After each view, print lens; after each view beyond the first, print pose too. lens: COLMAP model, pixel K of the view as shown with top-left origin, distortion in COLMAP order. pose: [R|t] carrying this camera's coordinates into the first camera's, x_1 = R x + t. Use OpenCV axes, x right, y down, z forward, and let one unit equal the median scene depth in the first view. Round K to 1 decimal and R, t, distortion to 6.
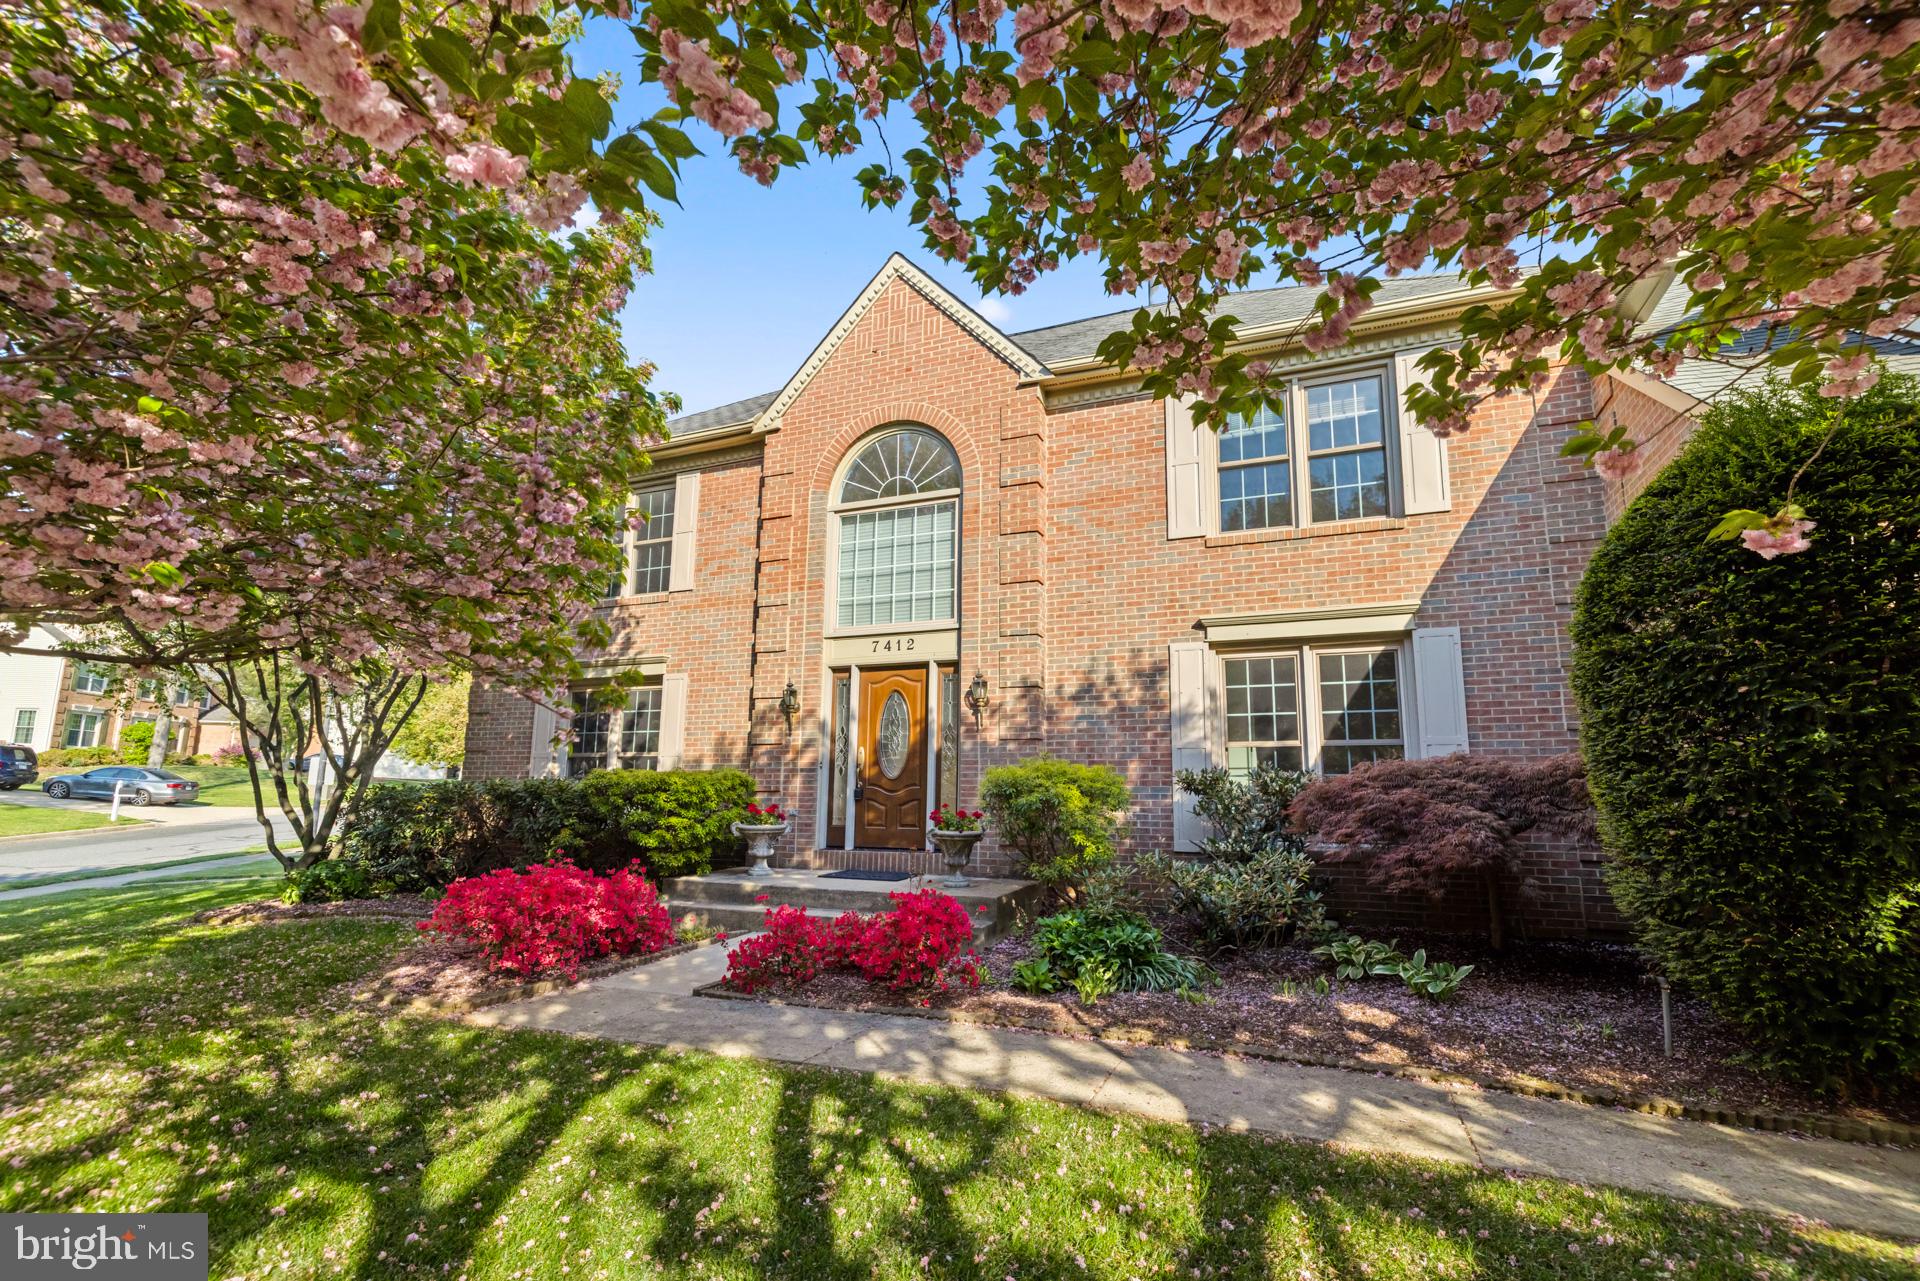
lens RADIAL K [[819.5, 0, 961.0], [0, 819.5, 693.6], [0, 0, 1]] dist [0.001454, 0.000417]
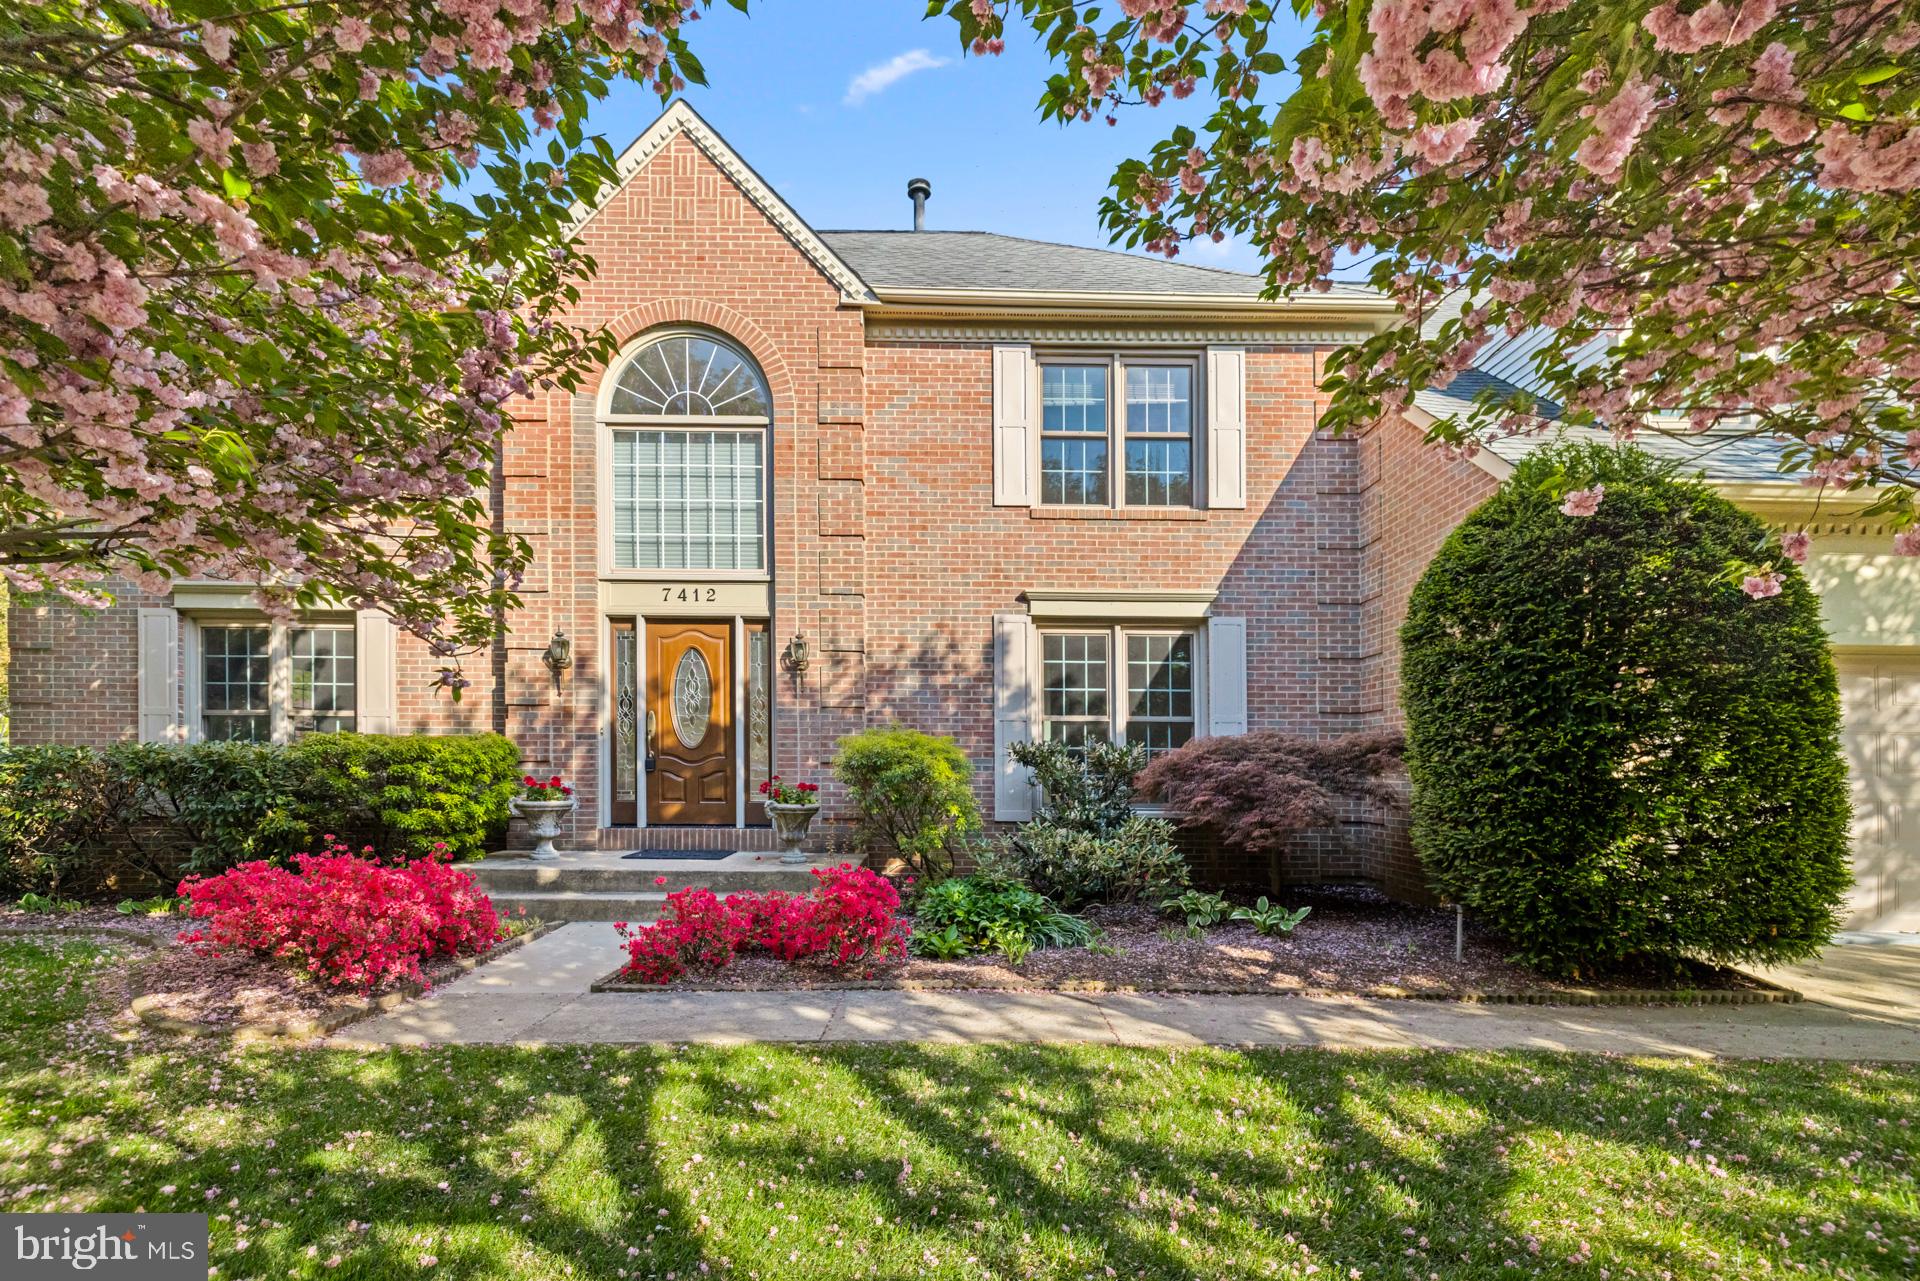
lens RADIAL K [[892.4, 0, 896.3], [0, 892.4, 784.0], [0, 0, 1]] dist [-0.003997, -0.000135]
pose [[0.928640, -0.006103, 0.370931, -0.264986], [-0.047098, 0.989835, 0.134198, 0.002535], [-0.367980, -0.142092, 0.918913, 0.025158]]
